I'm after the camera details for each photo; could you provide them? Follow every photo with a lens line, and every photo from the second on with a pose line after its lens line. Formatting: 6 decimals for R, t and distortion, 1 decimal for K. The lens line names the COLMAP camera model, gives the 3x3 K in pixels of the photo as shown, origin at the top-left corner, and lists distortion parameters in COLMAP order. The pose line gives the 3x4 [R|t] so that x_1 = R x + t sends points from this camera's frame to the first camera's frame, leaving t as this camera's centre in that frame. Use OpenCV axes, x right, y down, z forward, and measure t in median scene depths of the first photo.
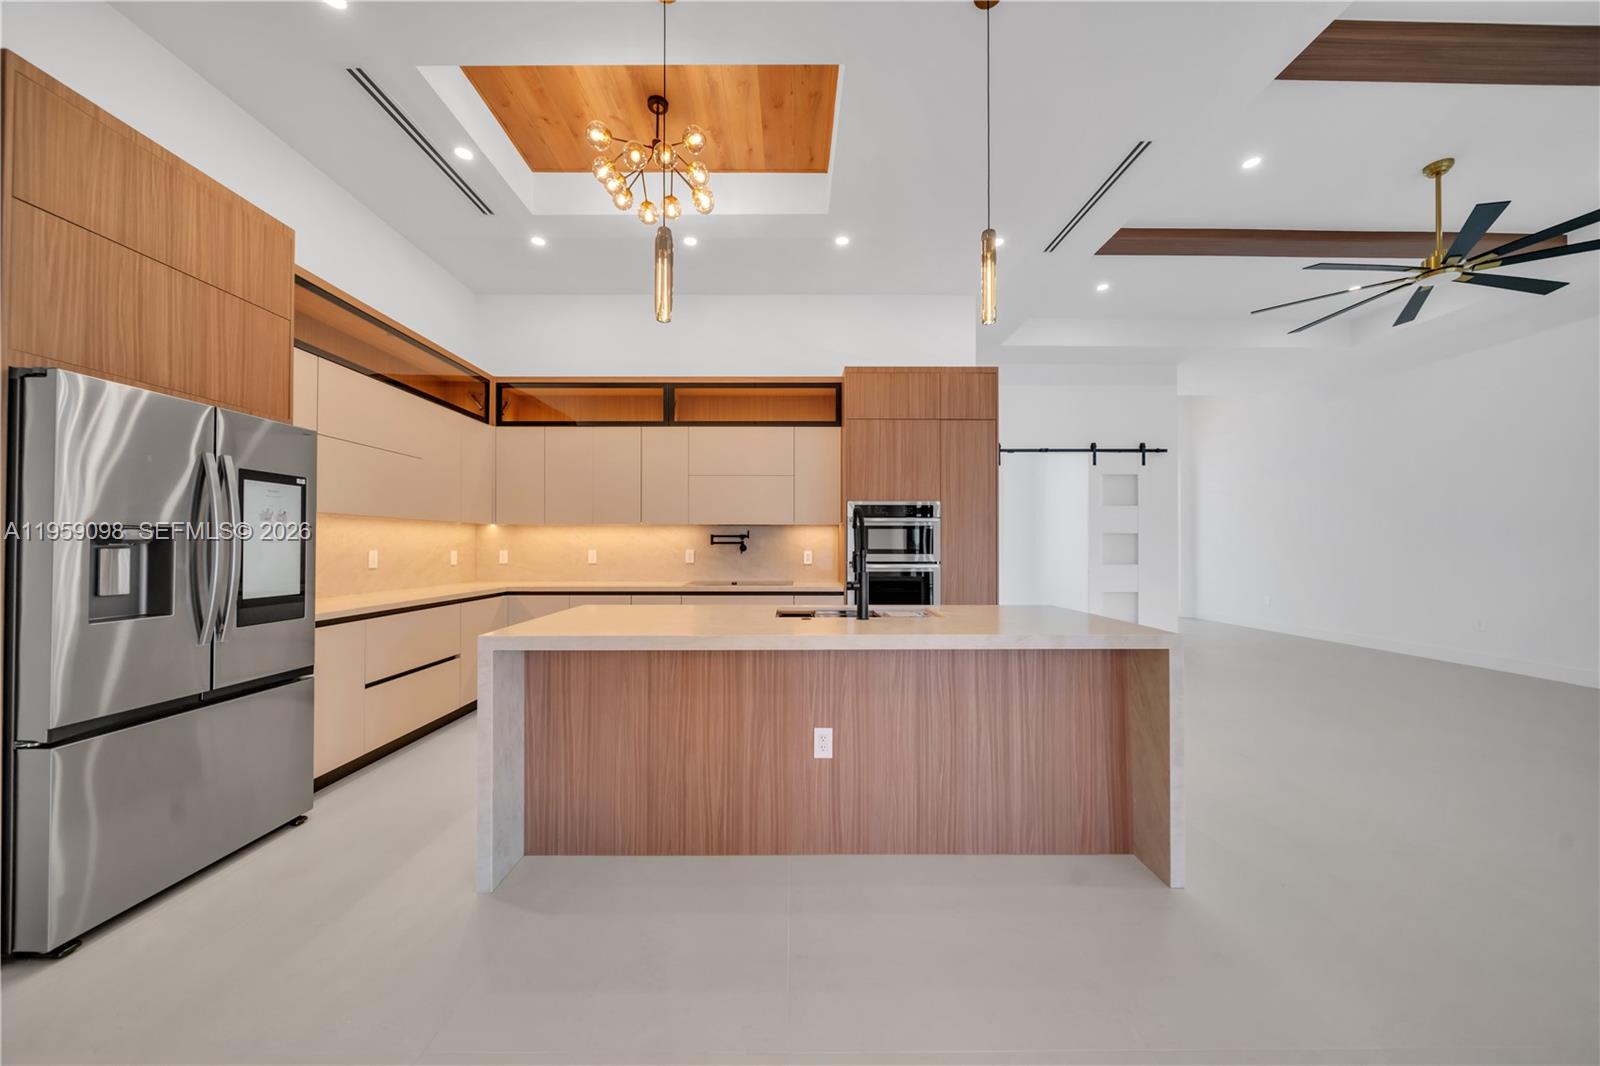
lens RADIAL K [[551.6, 0, 794.1], [0, 551.6, 540.9], [0, 0, 1]] dist [-0.002154, -0.000691]
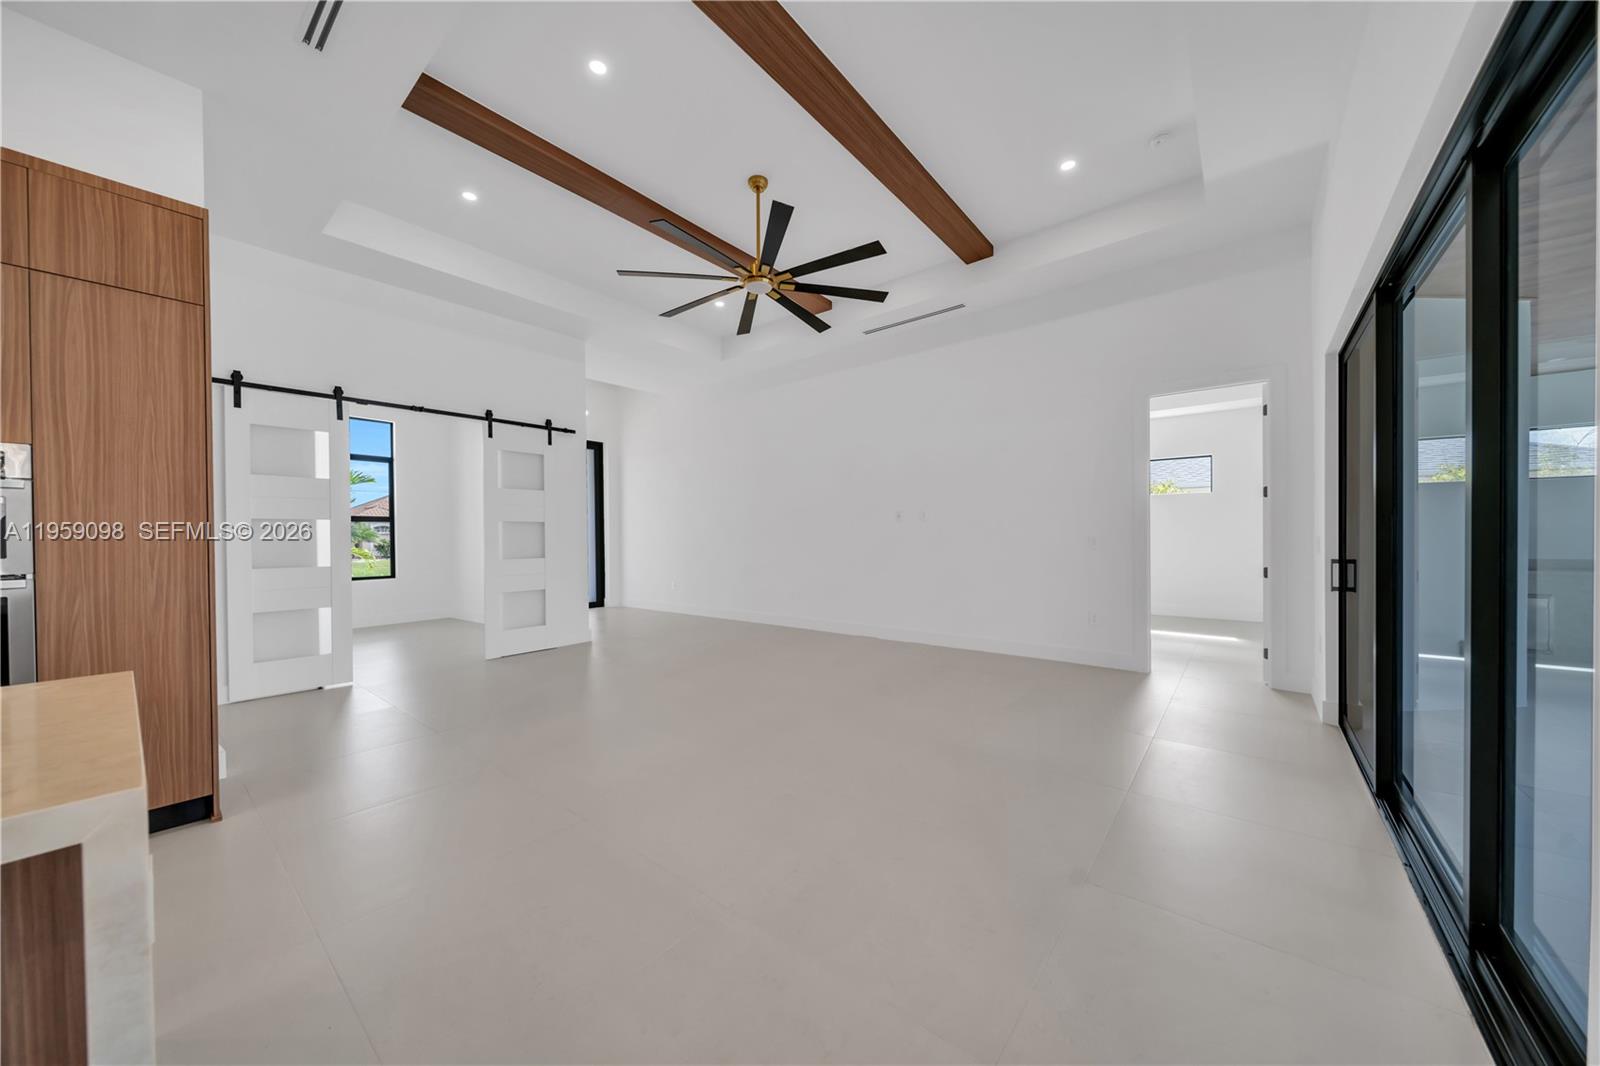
lens RADIAL K [[551.6, 0, 797.8], [0, 551.6, 541.9], [0, 0, 1]] dist [-0.002154, -0.000691]
pose [[0.639043, -0.015614, 0.769013, 0.304621], [0.002048, 0.999825, 0.018599, 0.003230], [-0.769169, -0.010310, 0.638963, 0.192374]]
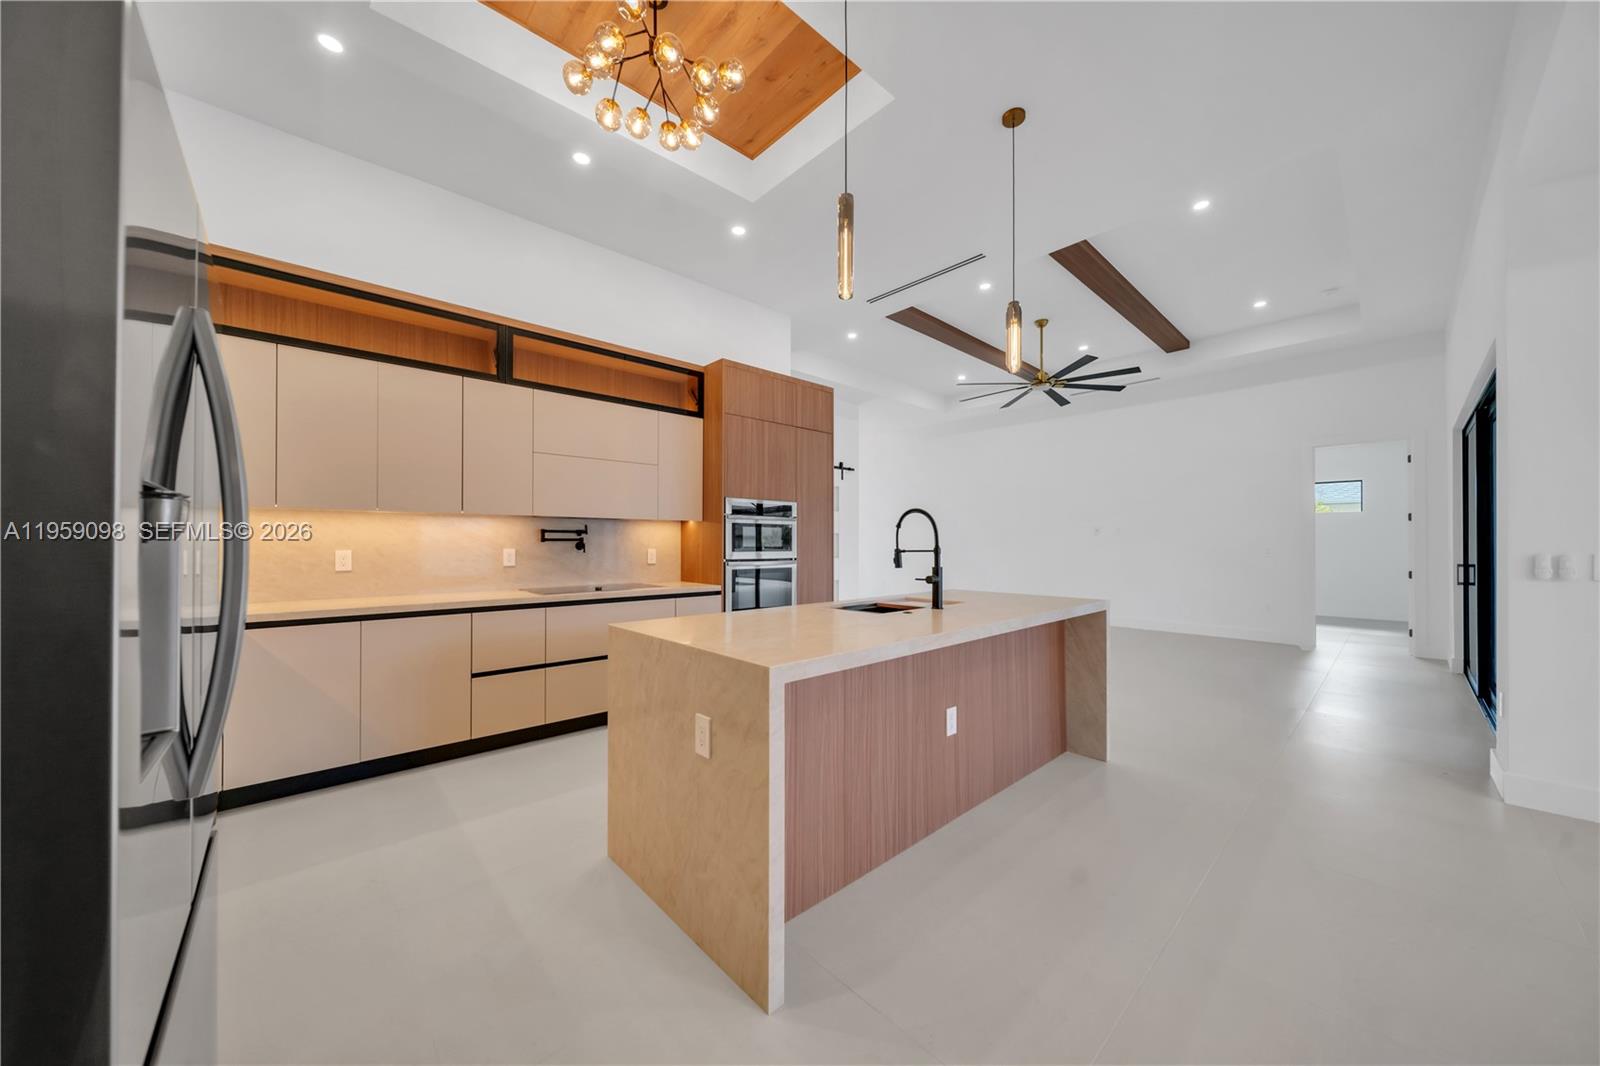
lens RADIAL K [[551.6, 0, 796.2], [0, 551.6, 541.5], [0, 0, 1]] dist [-0.002154, -0.000691]
pose [[0.745063, 0.002400, 0.666990, -0.433244], [-0.007587, 0.999959, 0.004877, -0.000136], [-0.666951, -0.008694, 0.745051, 0.178915]]
